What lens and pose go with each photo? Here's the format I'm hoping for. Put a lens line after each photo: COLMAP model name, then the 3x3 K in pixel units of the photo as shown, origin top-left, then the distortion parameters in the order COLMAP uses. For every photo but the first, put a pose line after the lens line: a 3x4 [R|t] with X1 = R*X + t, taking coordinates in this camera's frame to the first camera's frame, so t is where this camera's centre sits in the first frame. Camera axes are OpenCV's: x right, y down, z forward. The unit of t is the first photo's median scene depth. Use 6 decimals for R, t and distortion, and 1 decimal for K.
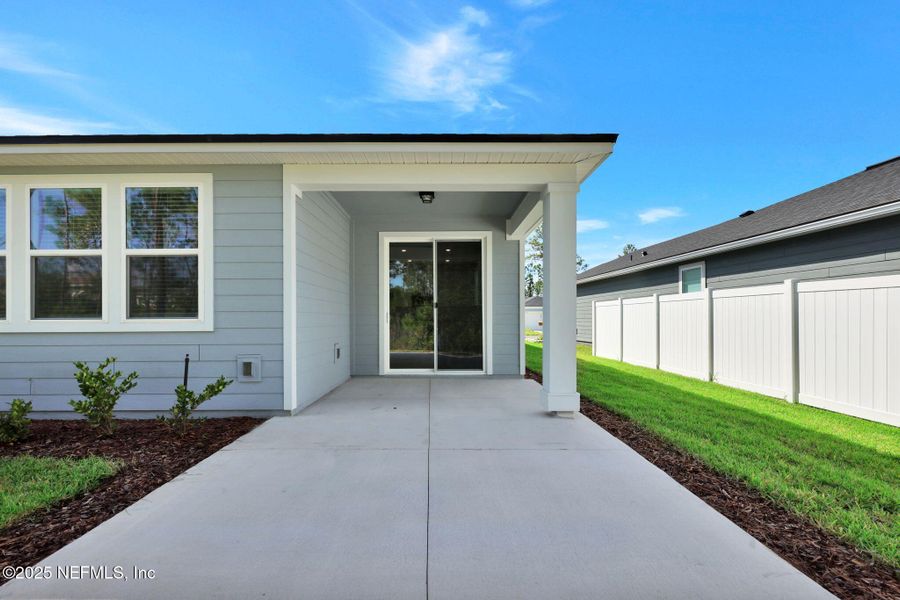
lens RADIAL K [[414.3, 0, 444.6], [0, 414.3, 319.2], [0, 0, 1]] dist [-0.000891, -0.000055]
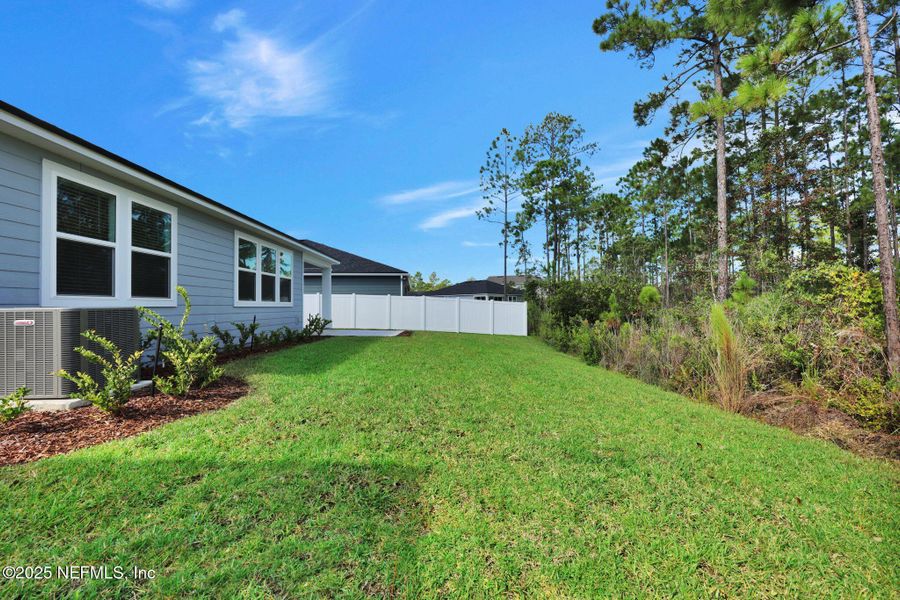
lens RADIAL K [[470.1, 0, 449.5], [0, 470.1, 297.3], [0, 0, 1]] dist [0.007302, 0.000768]
pose [[-0.015915, 0.020261, 0.999668, -2.329268], [0.000244, 0.999795, -0.020260, 0.030050], [-0.999873, -0.000078, -0.015917, -0.017897]]
